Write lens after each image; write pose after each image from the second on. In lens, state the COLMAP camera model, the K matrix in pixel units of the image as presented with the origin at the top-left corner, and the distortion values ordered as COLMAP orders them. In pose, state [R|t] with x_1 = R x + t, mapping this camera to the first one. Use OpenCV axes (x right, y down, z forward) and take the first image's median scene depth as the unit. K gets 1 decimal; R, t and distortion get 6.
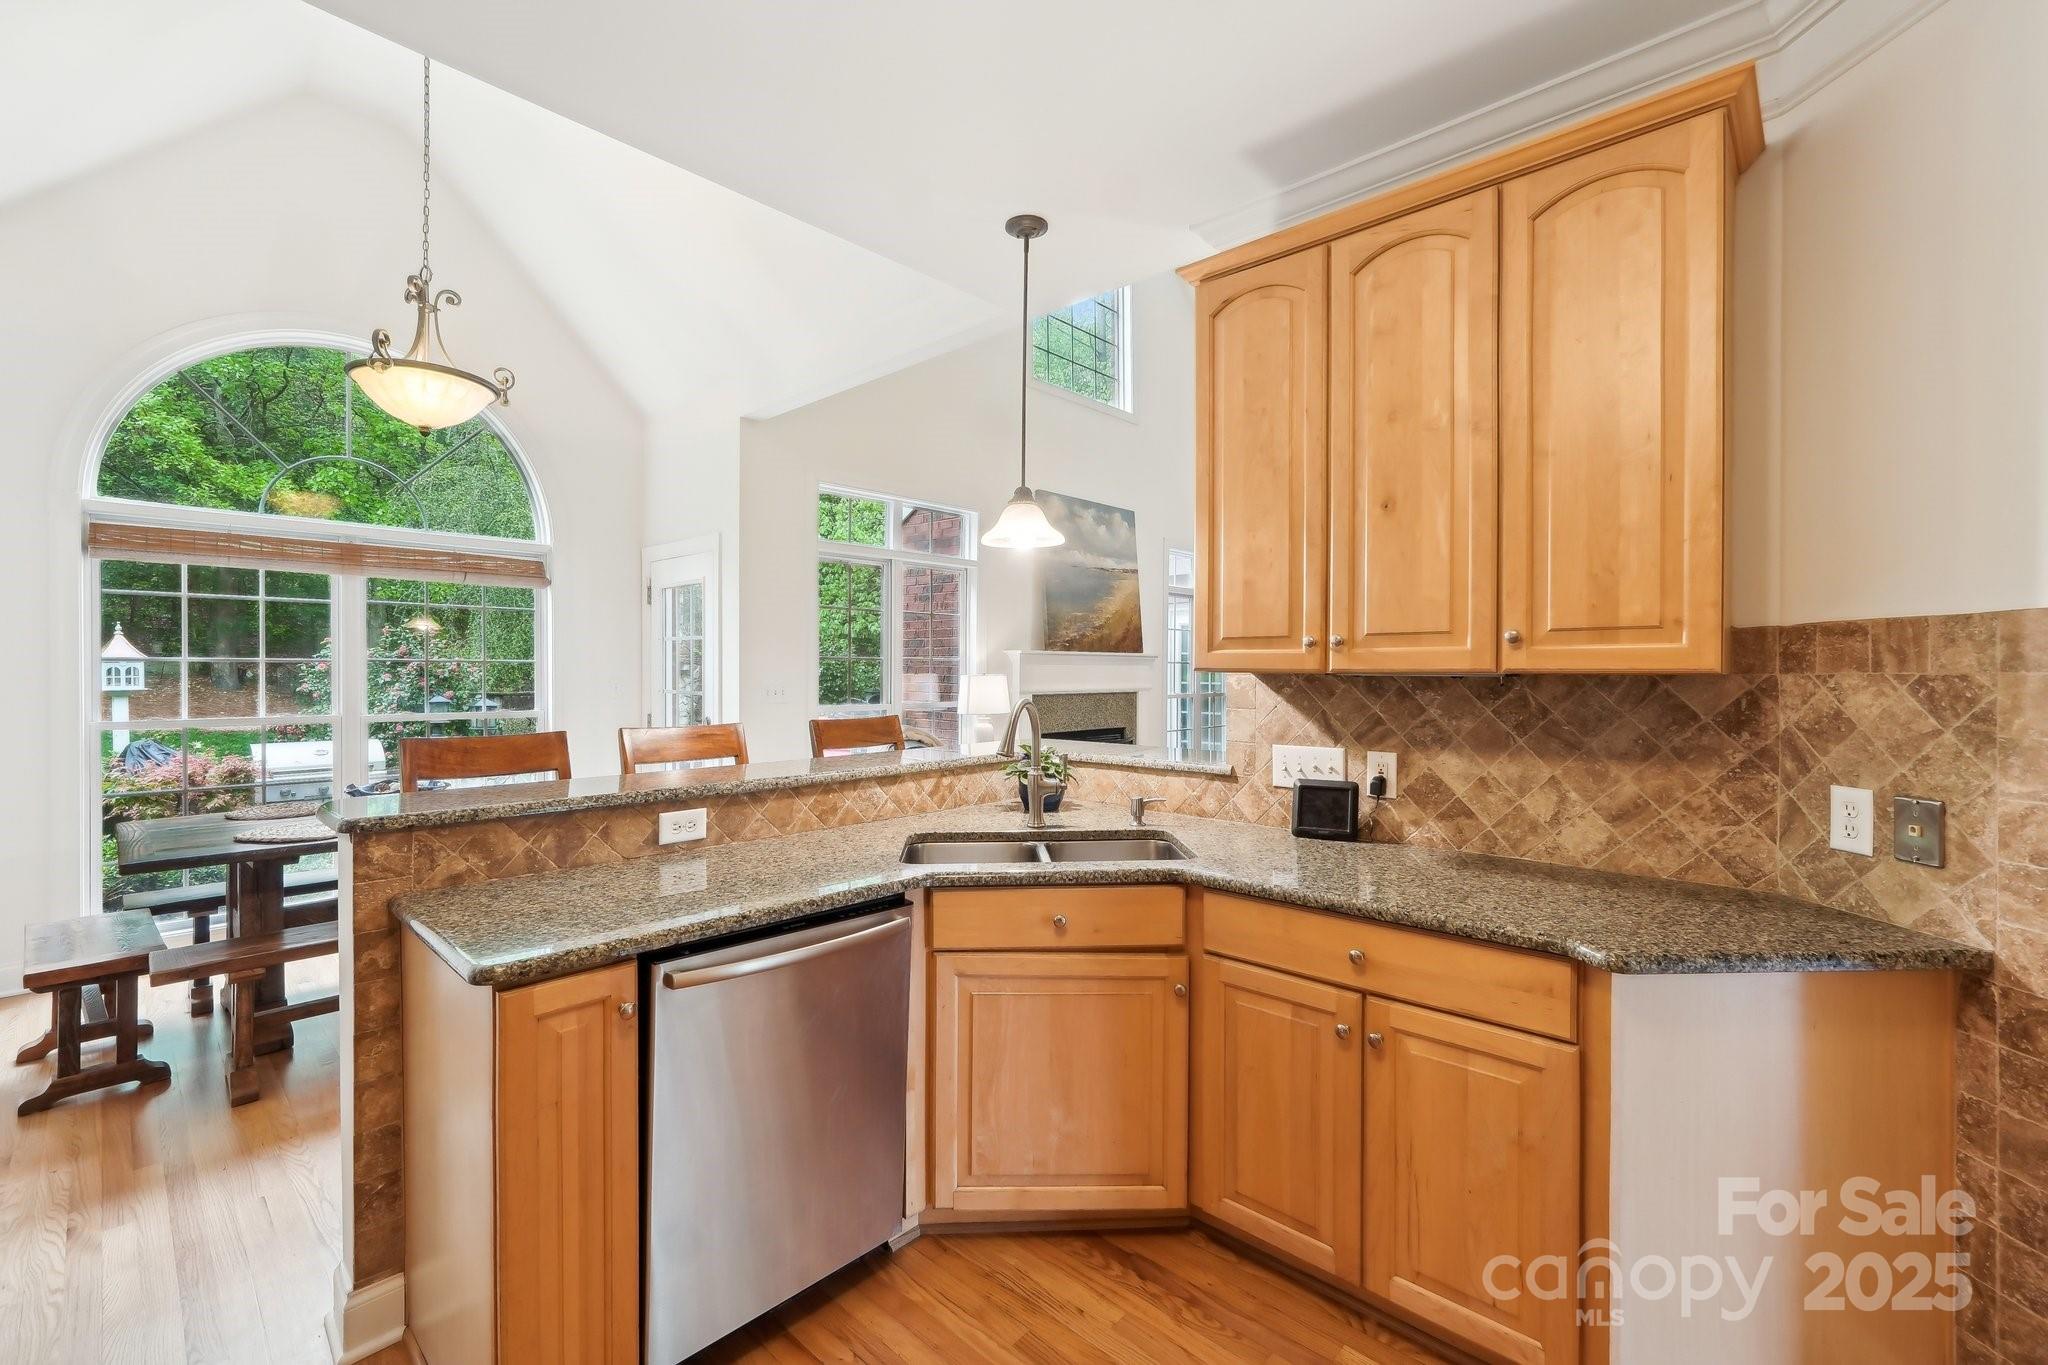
lens RADIAL K [[866.7, 0, 1024.0], [0, 866.7, 682.5], [0, 0, 1]] dist [-0.000308, 0.000043]
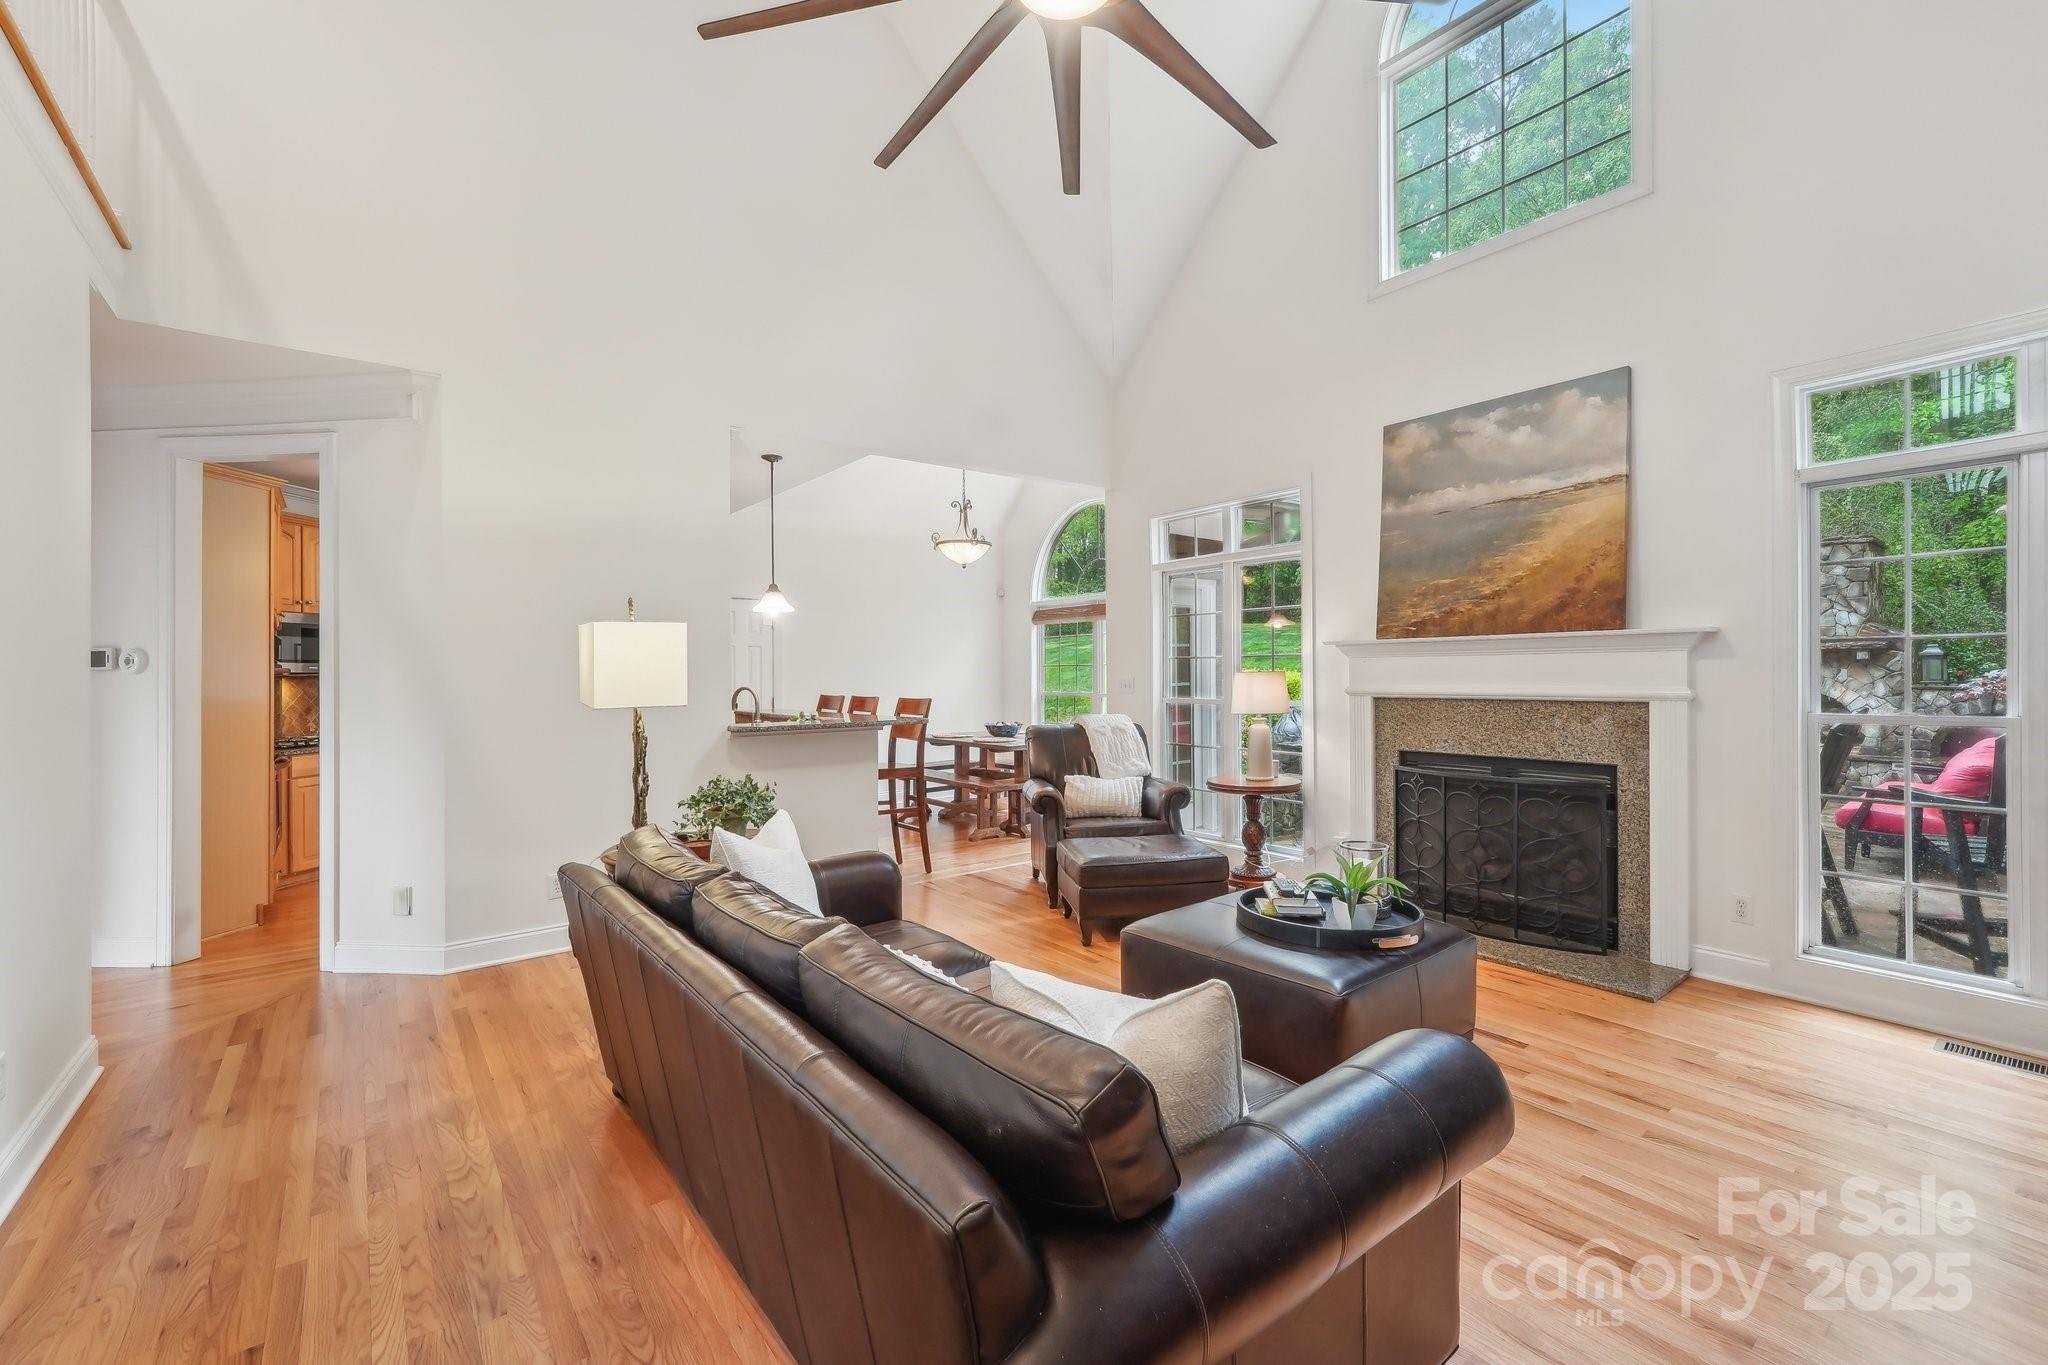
lens RADIAL K [[866.7, 0, 1024.0], [0, 866.7, 682.5], [0, 0, 1]] dist [-0.000308, 0.000043]
pose [[-0.165738, 0.012609, -0.986089, 0.751777], [-0.003017, 0.999907, 0.013293, -0.007193], [0.986165, 0.005178, -0.165684, 0.748736]]
